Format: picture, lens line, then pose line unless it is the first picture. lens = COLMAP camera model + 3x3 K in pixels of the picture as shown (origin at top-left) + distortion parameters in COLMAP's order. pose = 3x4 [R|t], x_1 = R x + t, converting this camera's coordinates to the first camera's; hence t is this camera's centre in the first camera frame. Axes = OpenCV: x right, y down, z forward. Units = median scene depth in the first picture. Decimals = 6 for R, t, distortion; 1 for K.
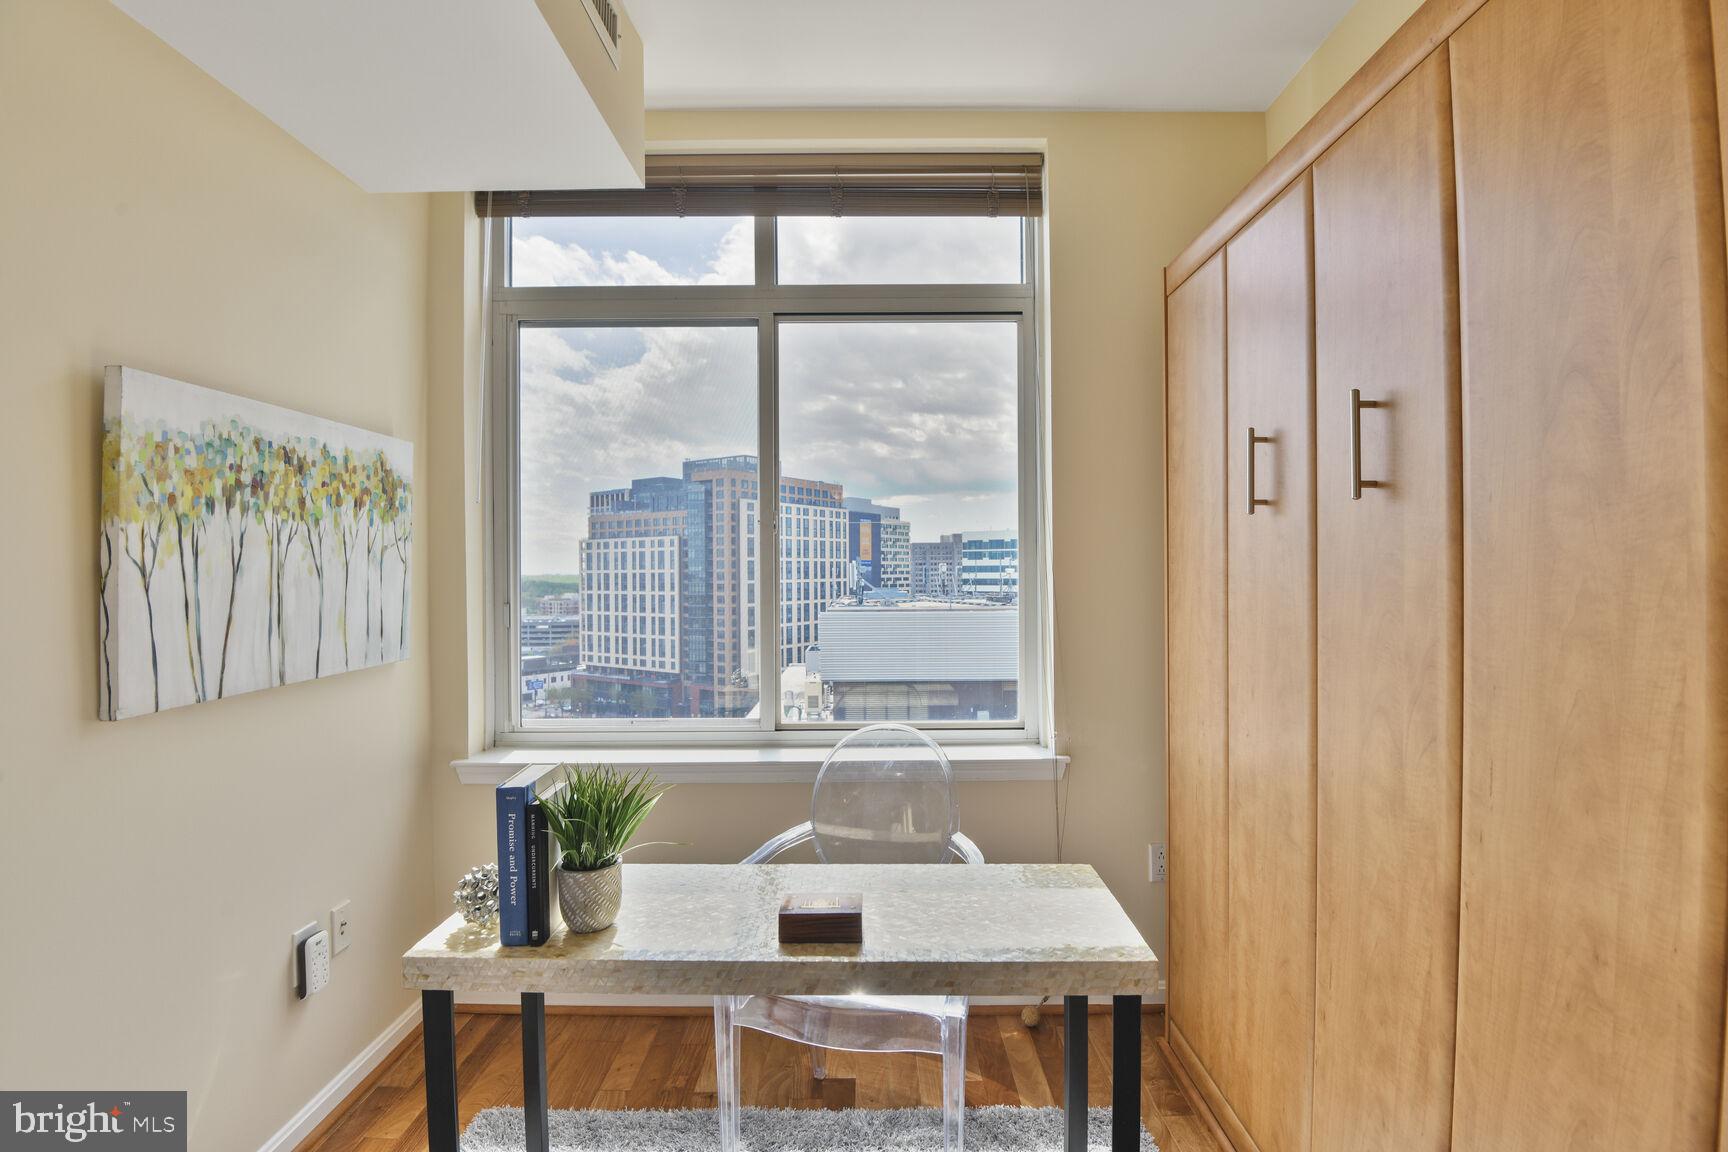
lens RADIAL K [[796.6, 0, 869.5], [0, 796.6, 568.9], [0, 0, 1]] dist [-0.010937, -0.022993]
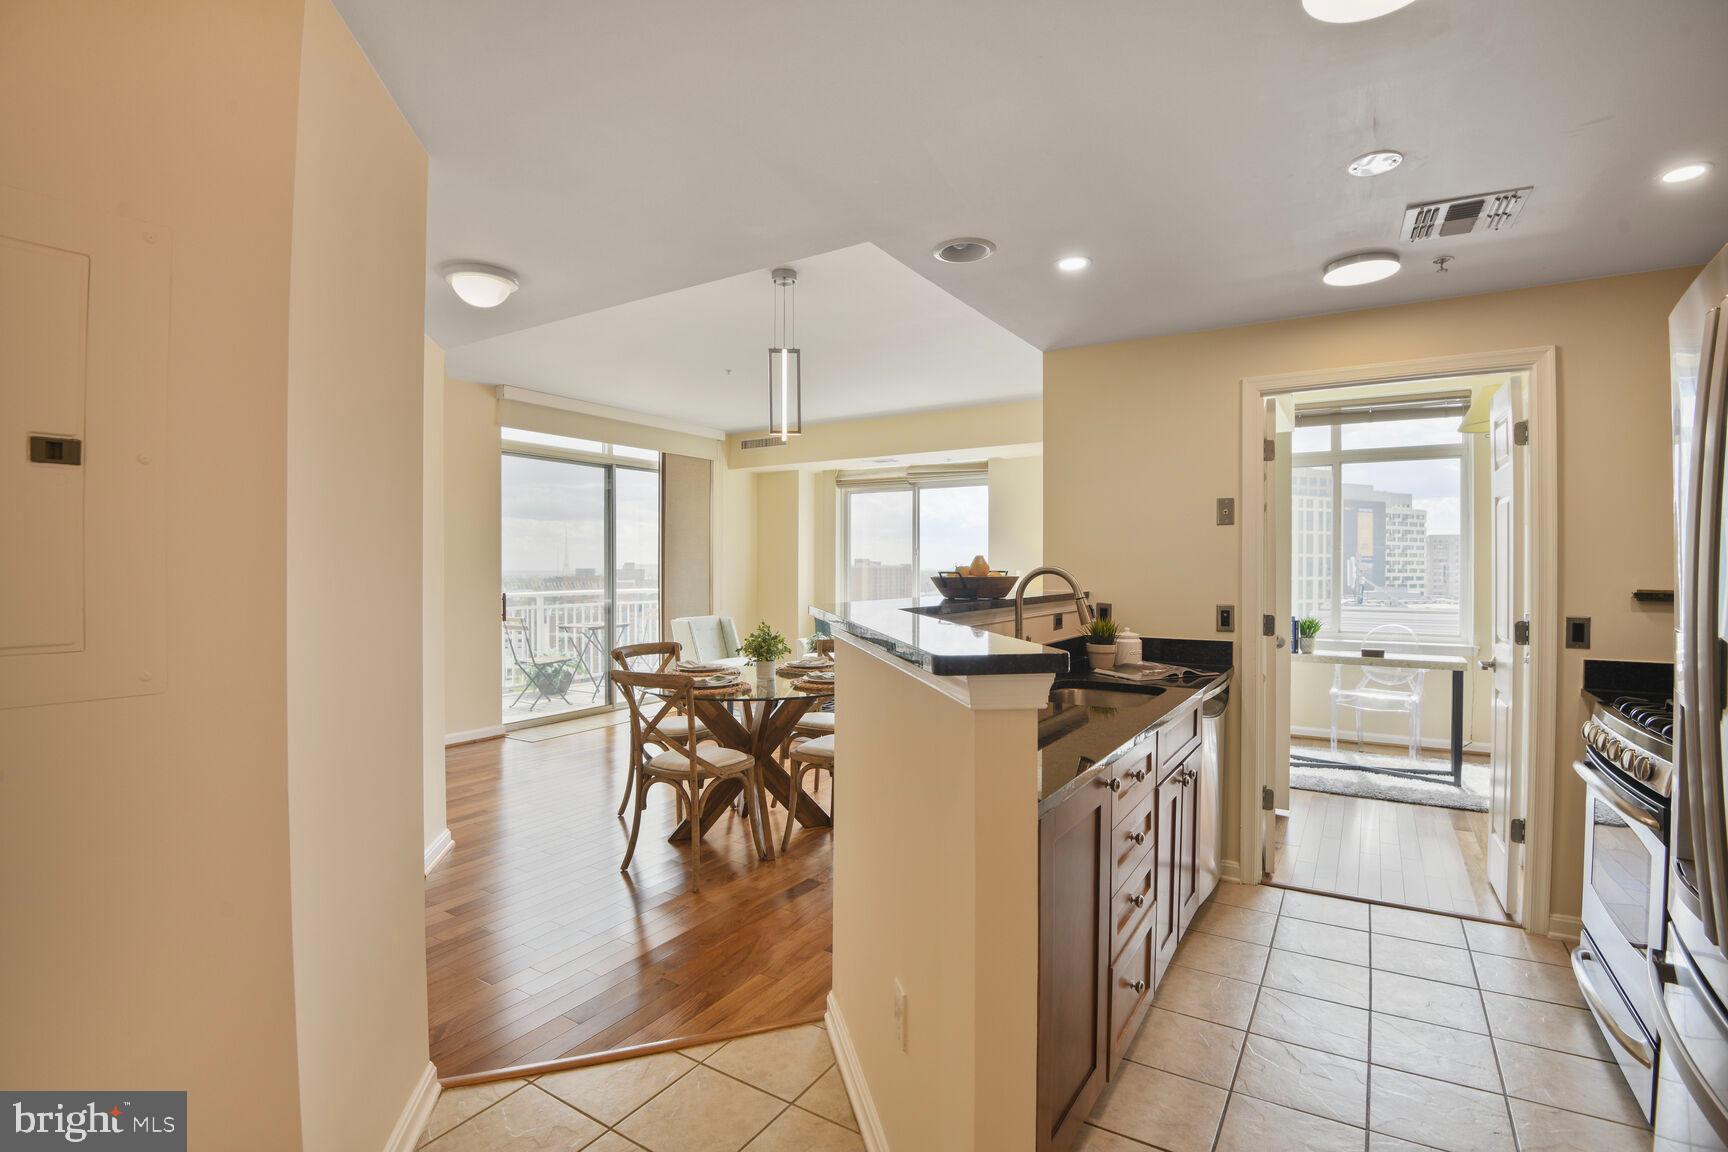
lens RADIAL K [[796.6, 0, 869.5], [0, 796.6, 568.9], [0, 0, 1]] dist [-0.010937, -0.022993]
pose [[0.844938, 0.011091, -0.534749, -0.050271], [-0.007672, 0.999933, 0.008618, -0.007197], [0.534809, -0.003179, 0.844967, -2.555101]]
